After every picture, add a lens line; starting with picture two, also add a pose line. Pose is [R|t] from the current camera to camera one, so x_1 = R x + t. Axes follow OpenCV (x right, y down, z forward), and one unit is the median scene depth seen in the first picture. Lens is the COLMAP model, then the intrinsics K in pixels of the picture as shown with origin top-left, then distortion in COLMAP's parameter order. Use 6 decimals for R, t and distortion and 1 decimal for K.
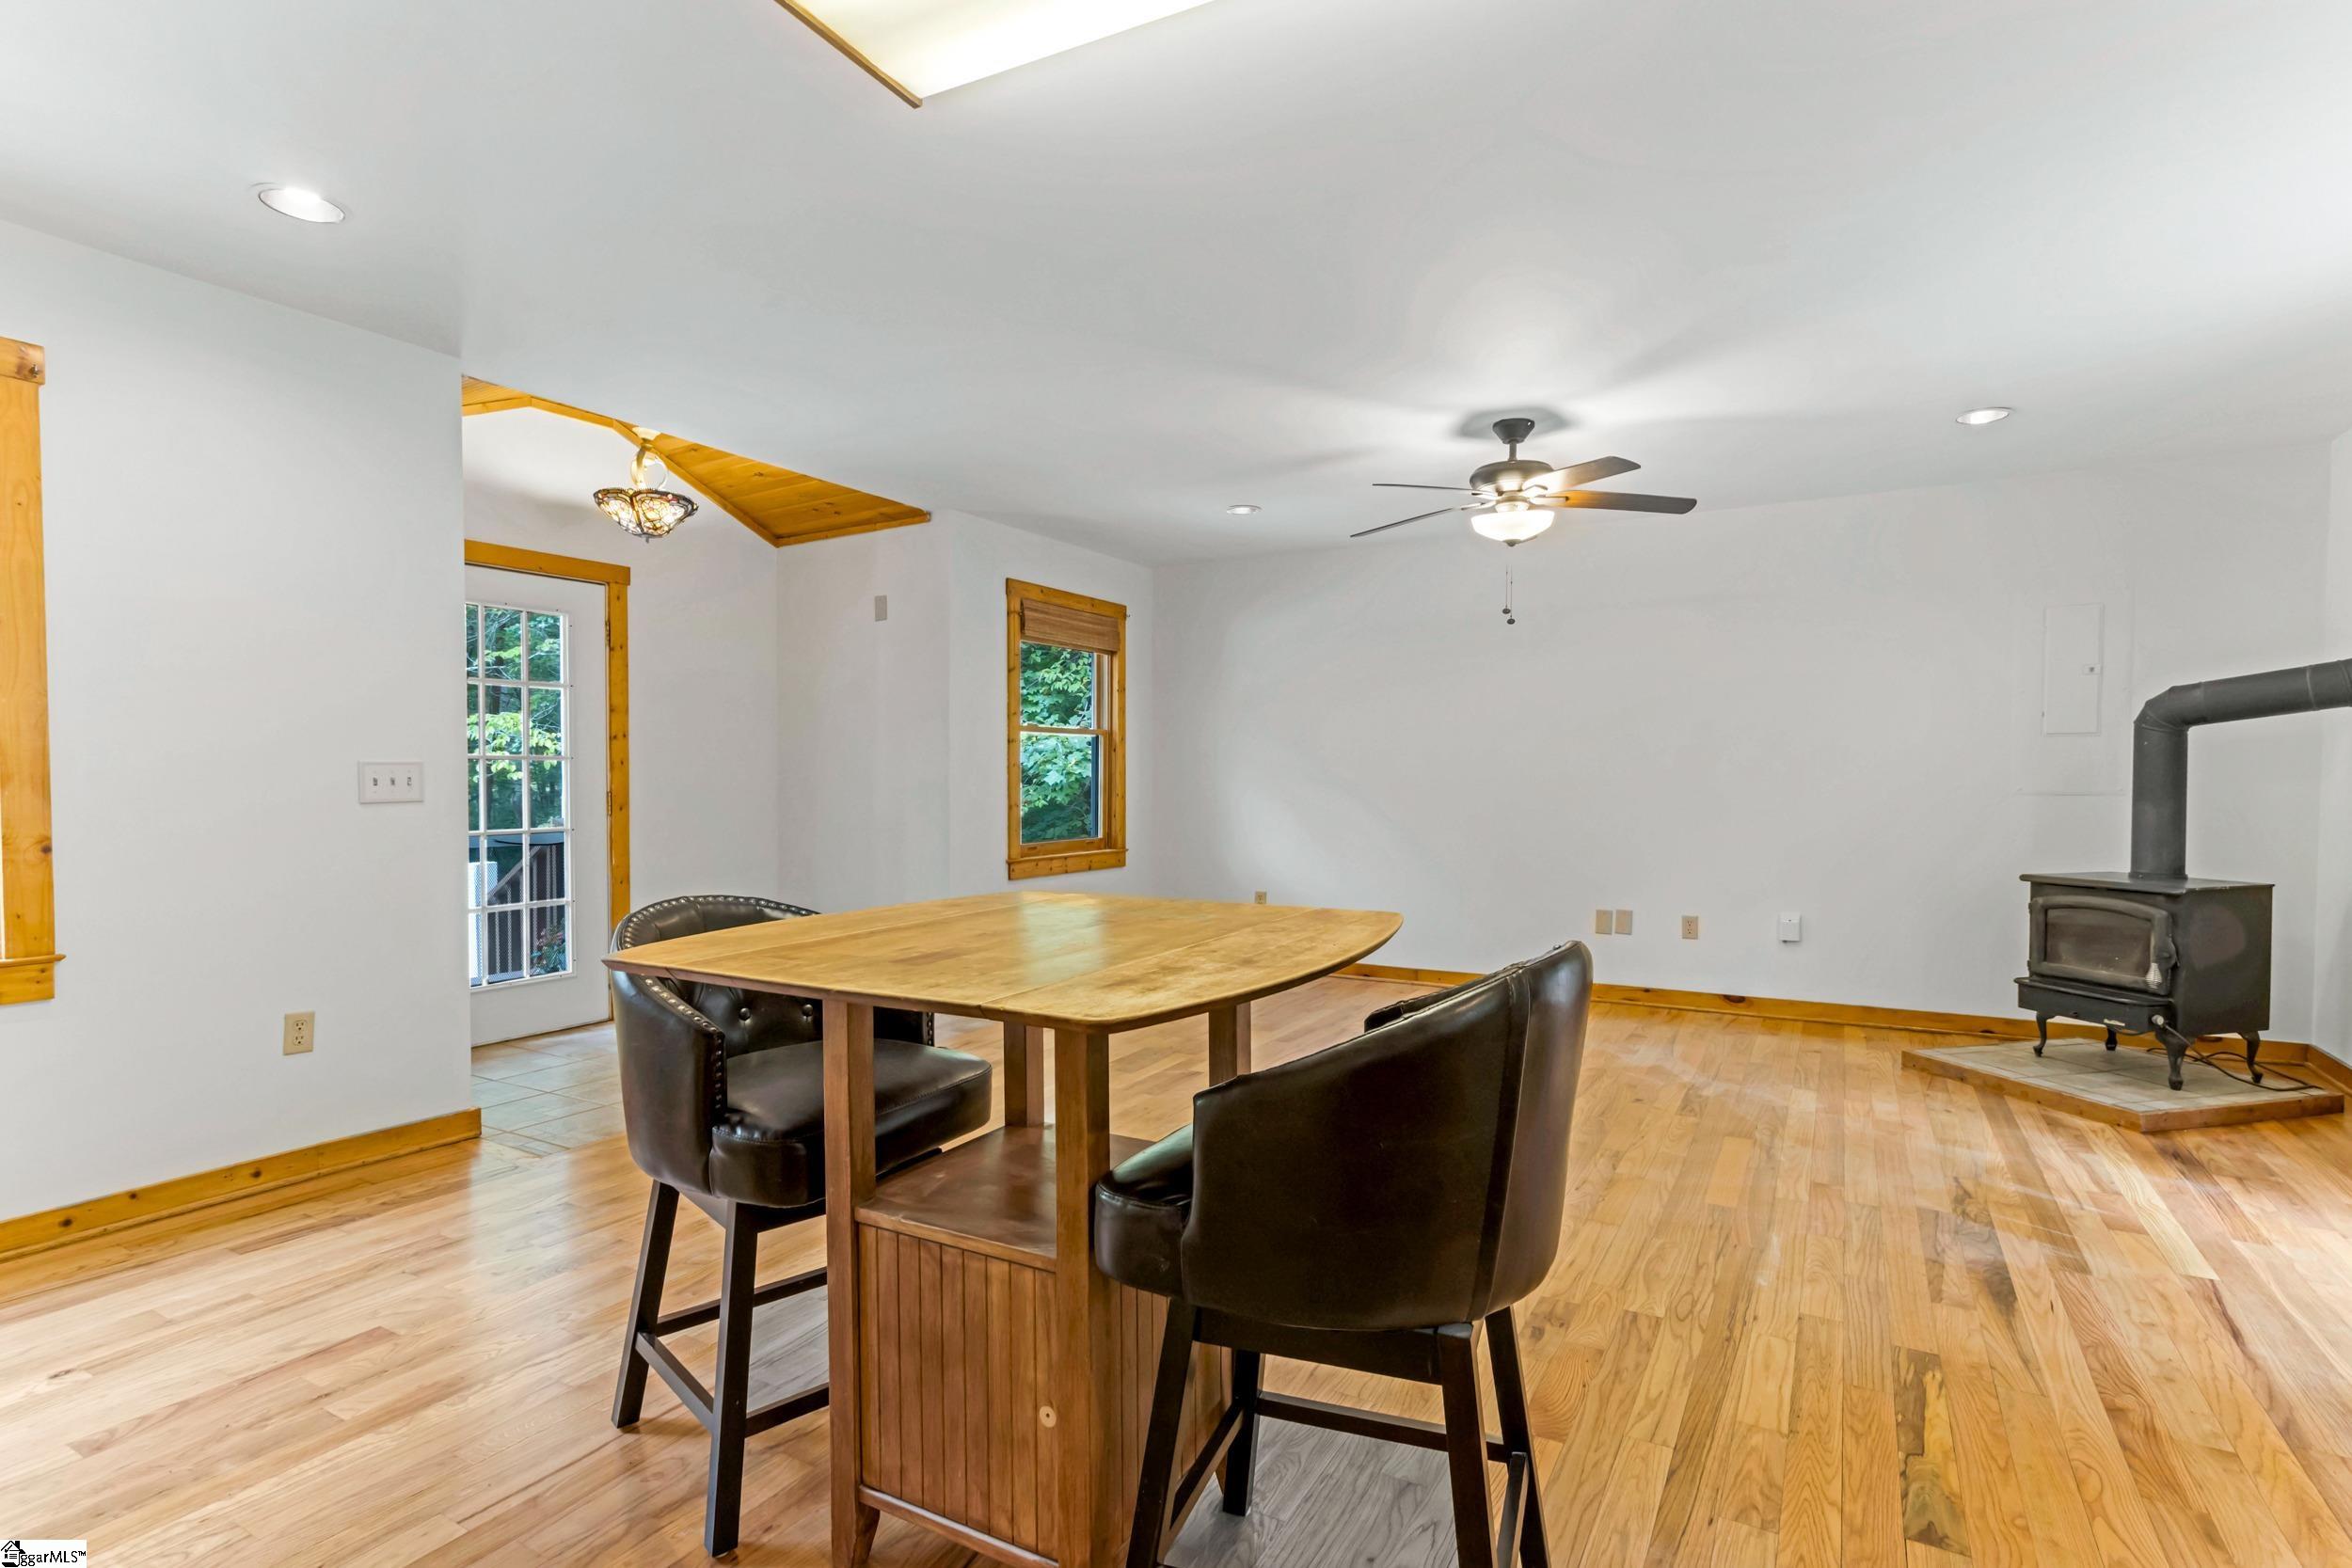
lens RADIAL K [[1135.5, 0, 1190.0], [0, 1135.5, 826.9], [0, 0, 1]] dist [0.003626, 0.001584]
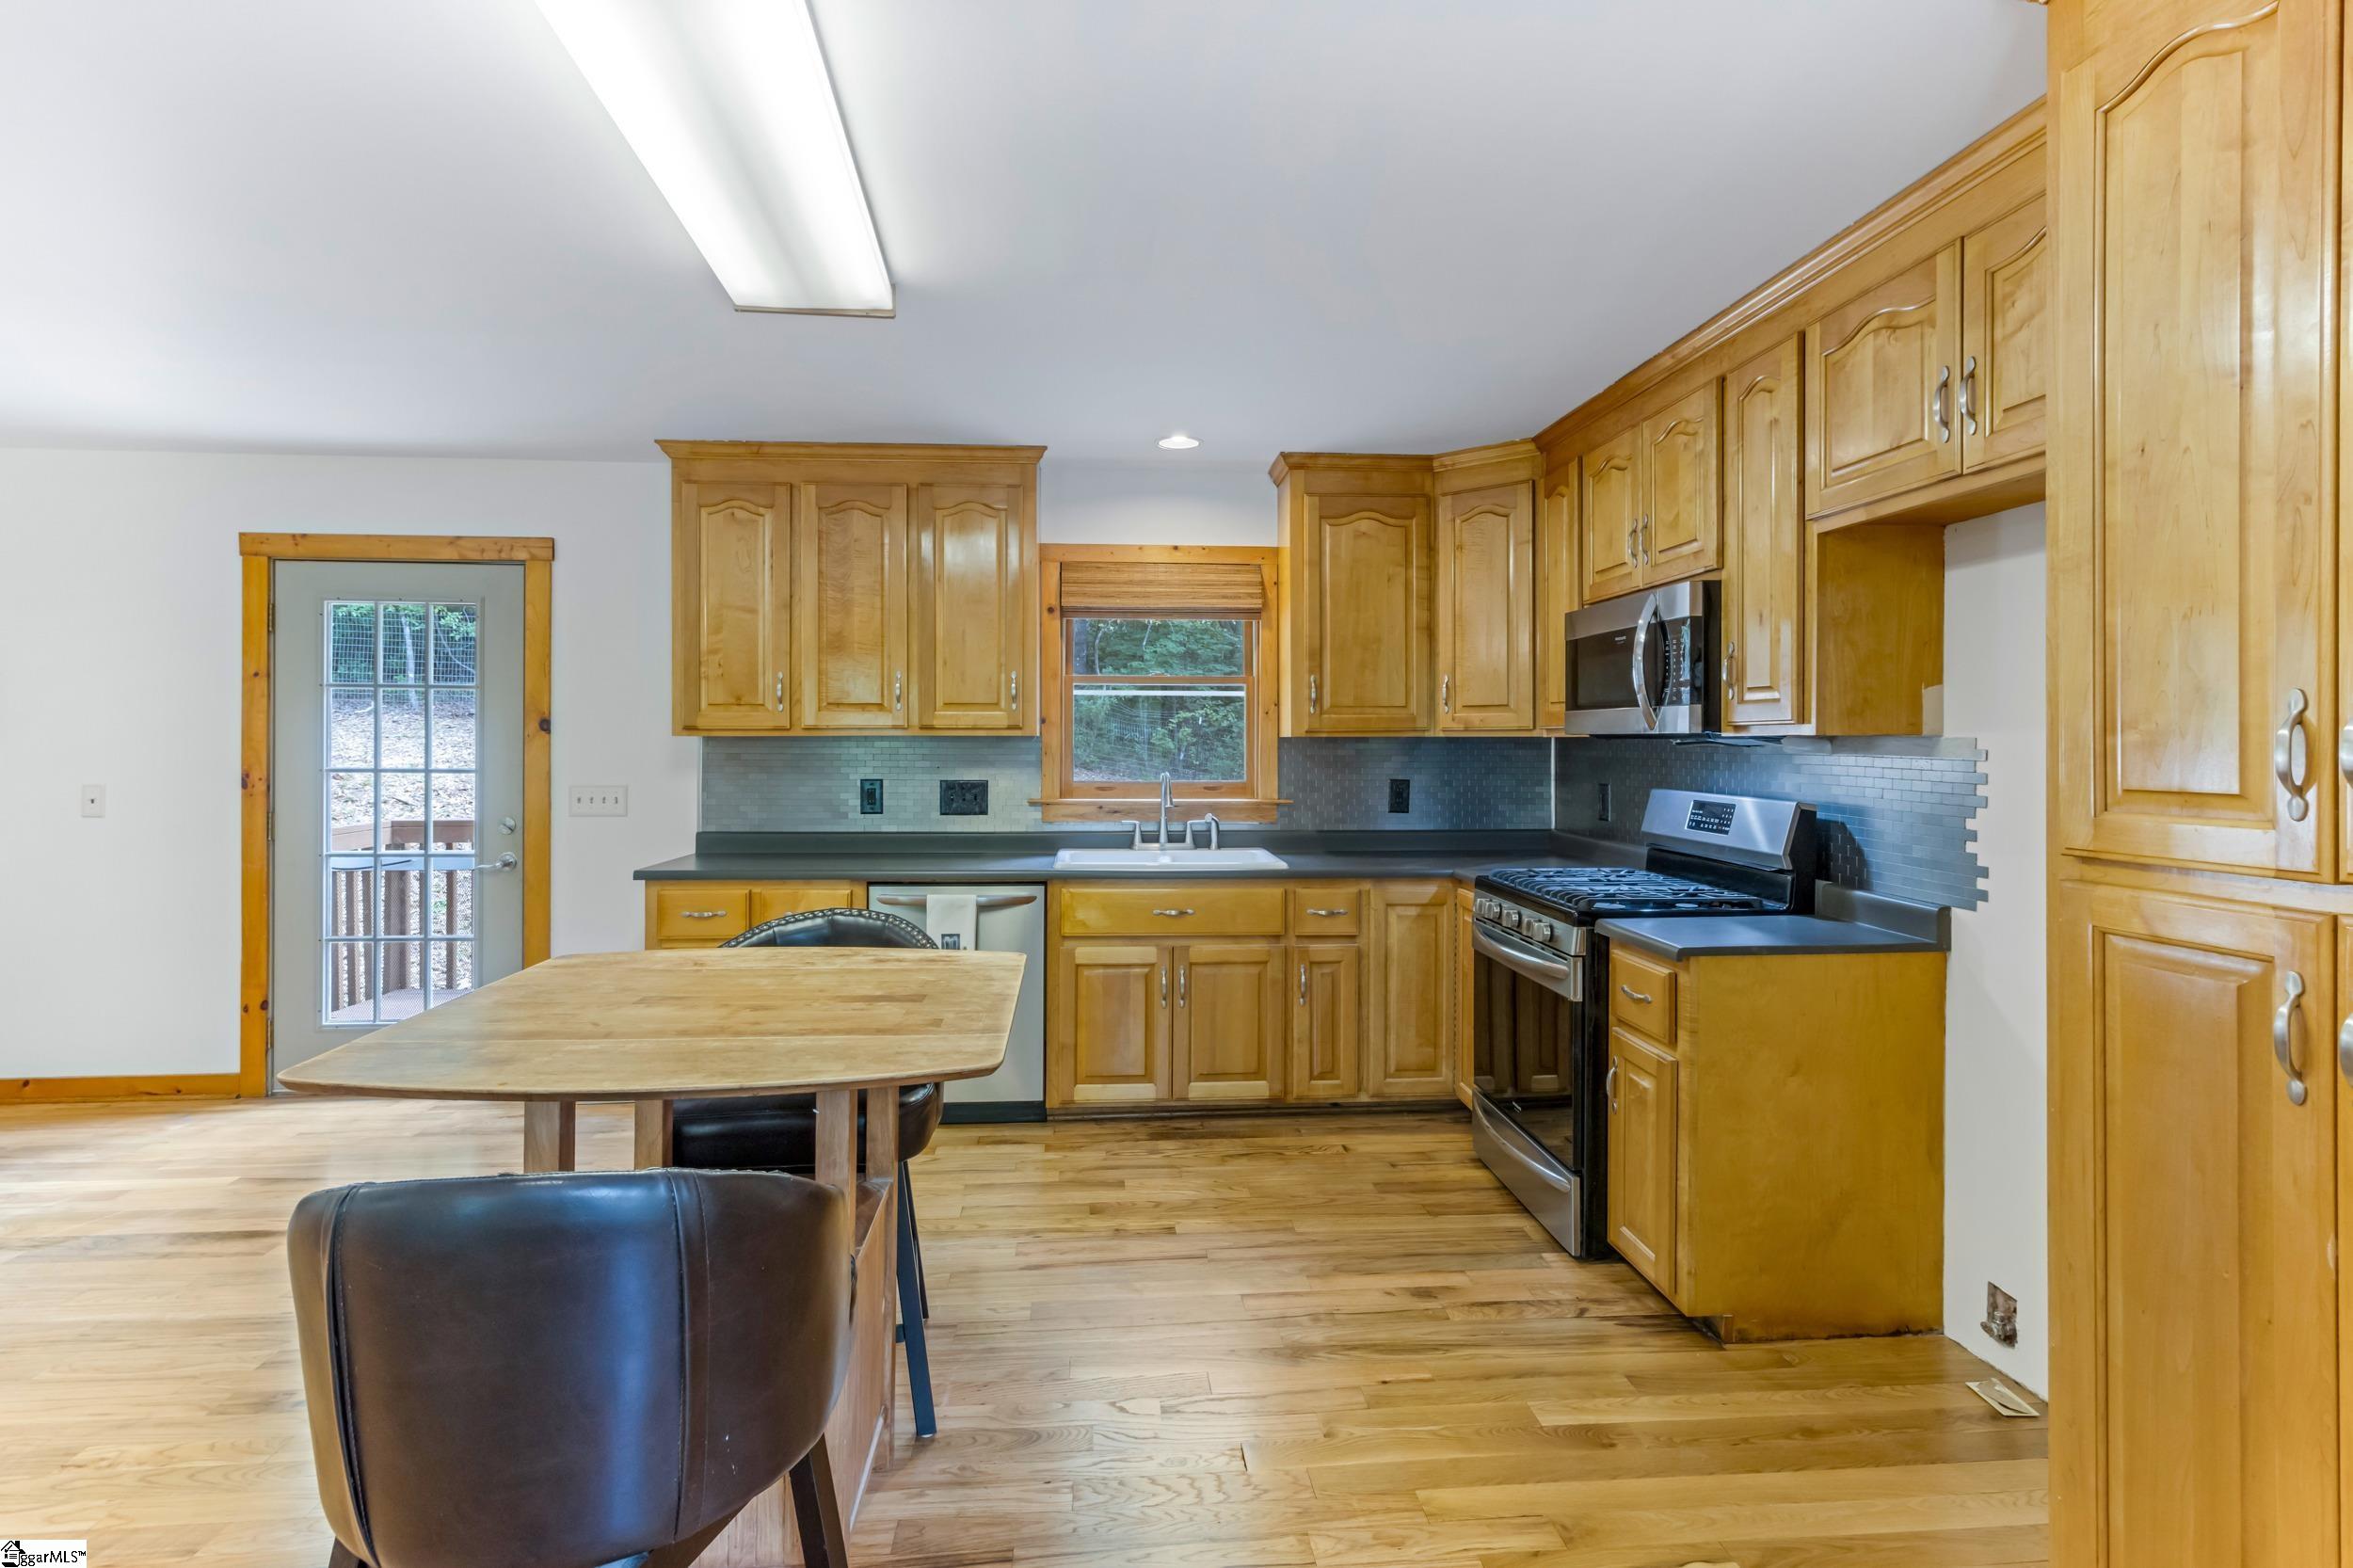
lens RADIAL K [[1136.1, 0, 1175.8], [0, 1136.1, 745.6], [0, 0, 1]] dist [0.003626, 0.001584]
pose [[-0.562928, 0.001003, 0.826506, -0.551700], [0.036192, 0.999070, 0.023437, -0.069403], [-0.825713, 0.043106, -0.562440, 0.539275]]
